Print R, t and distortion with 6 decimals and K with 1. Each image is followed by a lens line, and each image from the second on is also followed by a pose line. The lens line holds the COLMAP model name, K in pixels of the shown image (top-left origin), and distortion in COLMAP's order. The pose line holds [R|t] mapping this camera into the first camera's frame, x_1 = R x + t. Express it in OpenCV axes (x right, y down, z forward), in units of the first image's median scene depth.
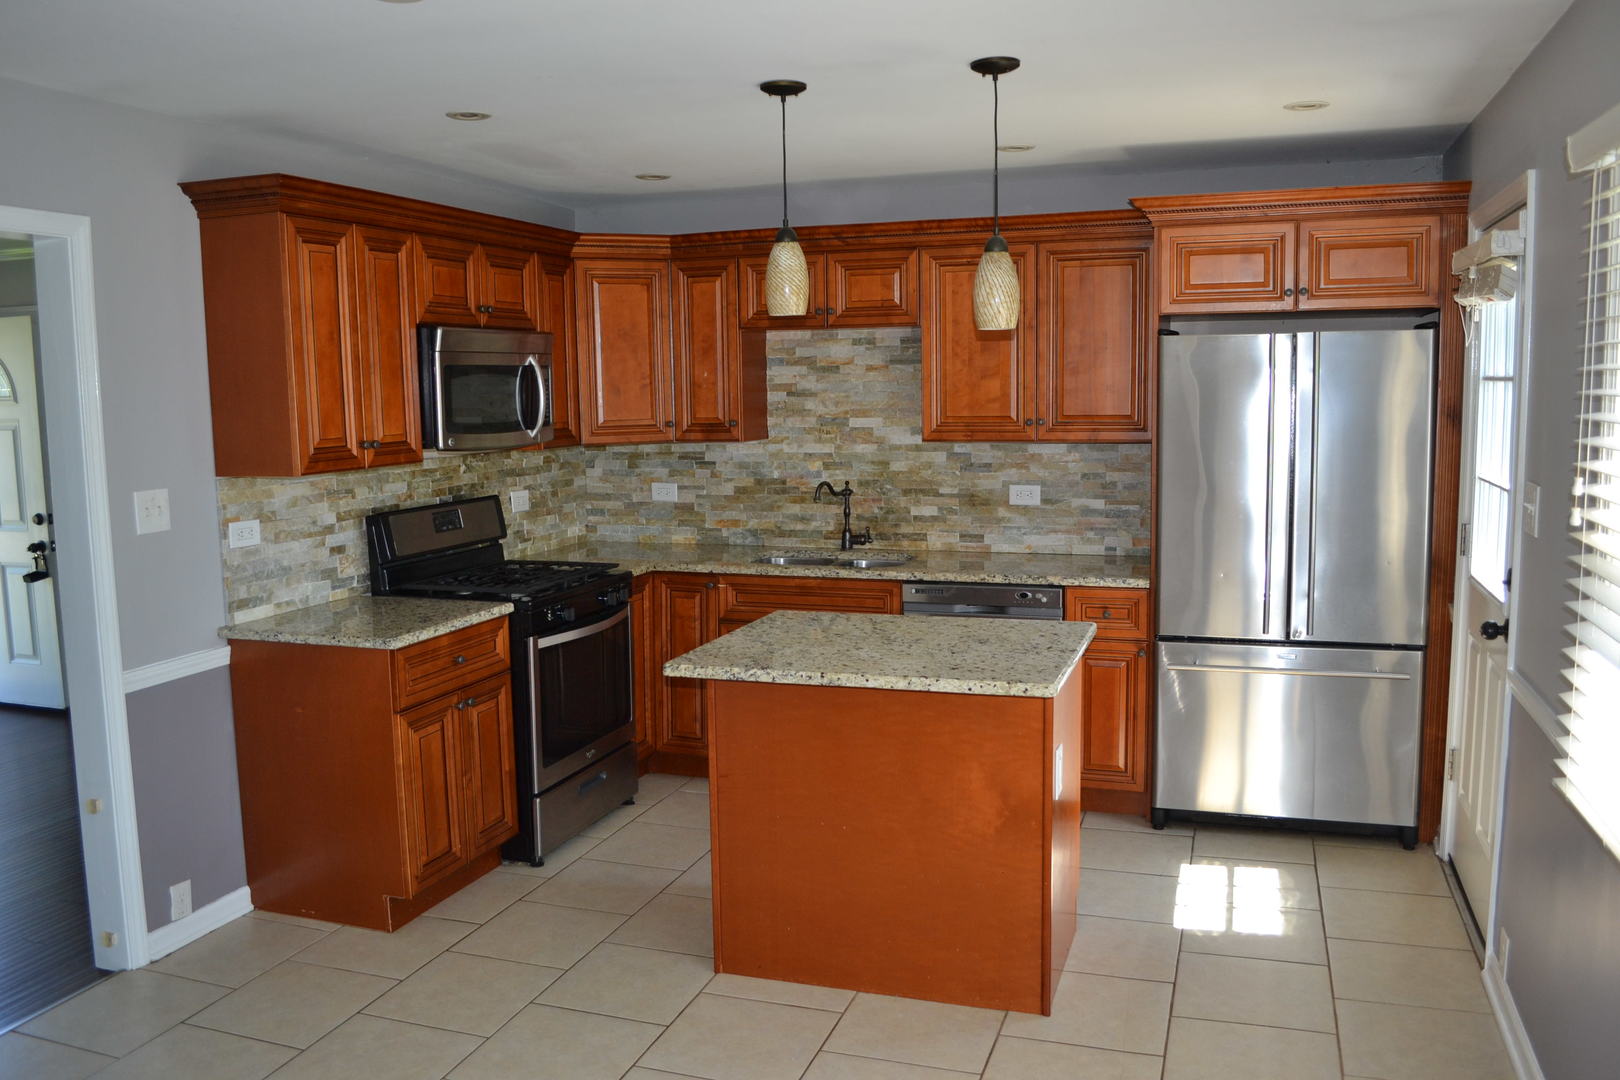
lens RADIAL K [[1264.9, 0, 810.0], [0, 1264.9, 540.0], [0, 0, 1]] dist [-0.090214, 0.019570]
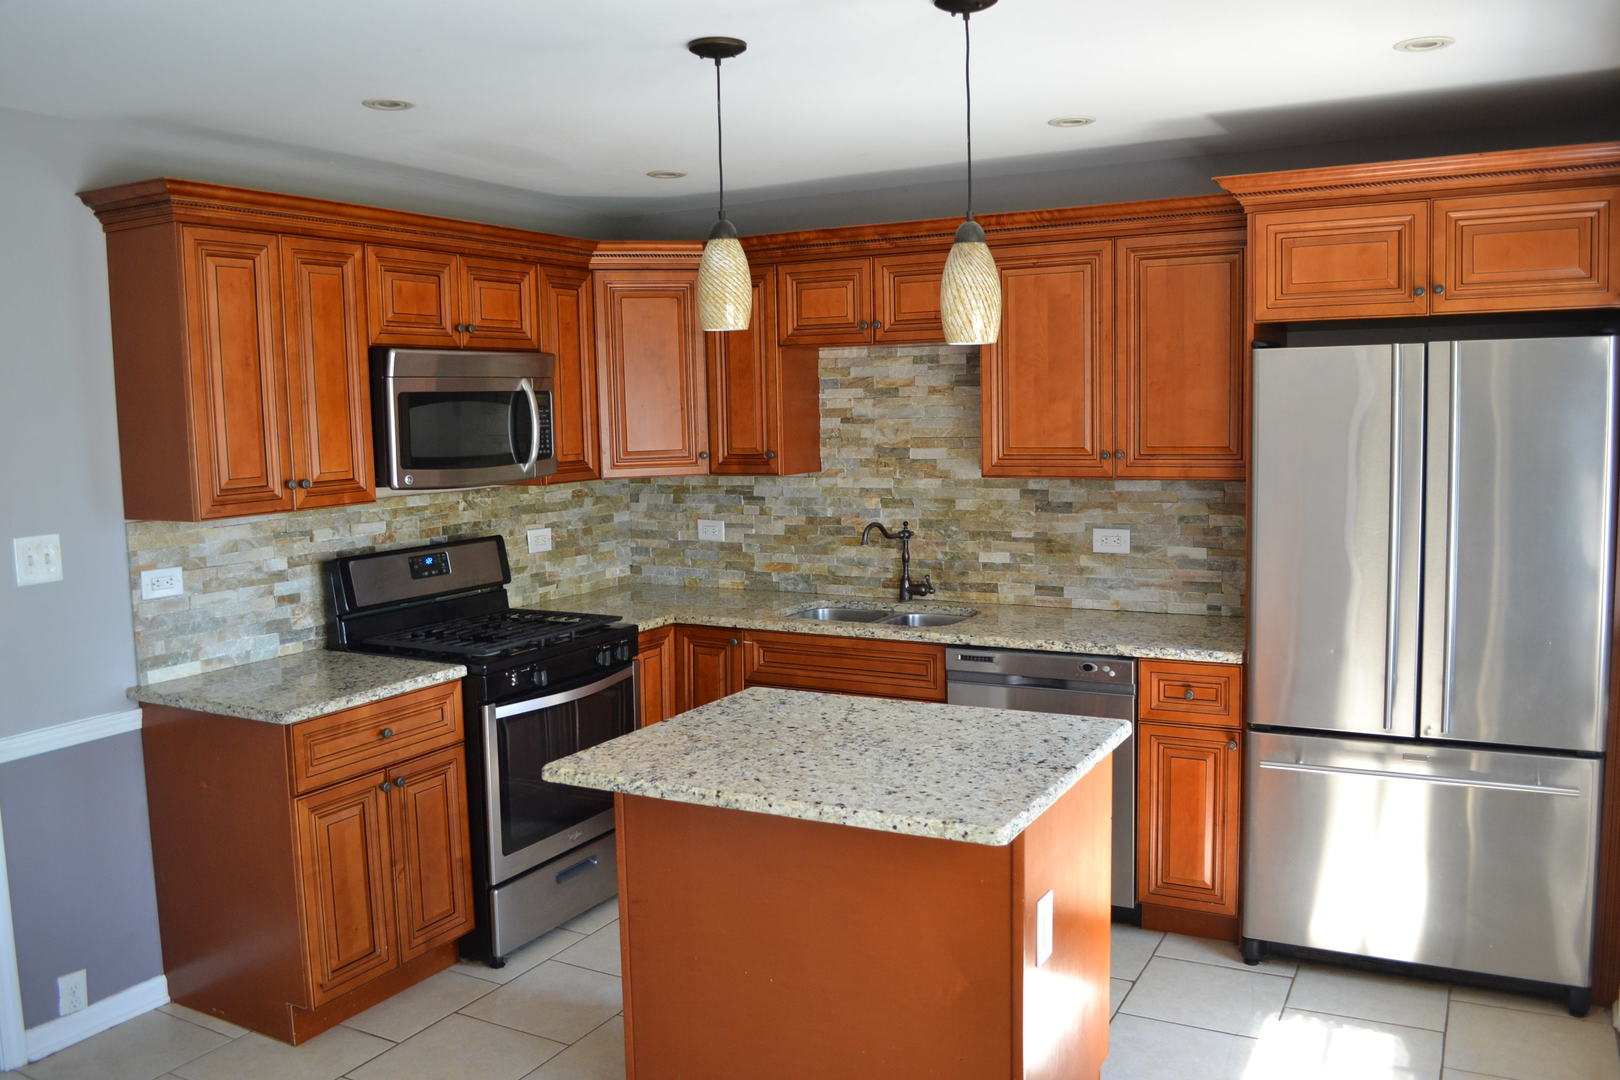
lens RADIAL K [[1273.1, 0, 810.0], [0, 1273.1, 540.0], [0, 0, 1]] dist [-0.081109, 0.005165]
pose [[0.986681, 0.012055, -0.162222, 0.129713], [-0.014267, 0.999820, -0.012477, -0.027264], [0.162043, 0.014625, 0.986675, 0.164359]]
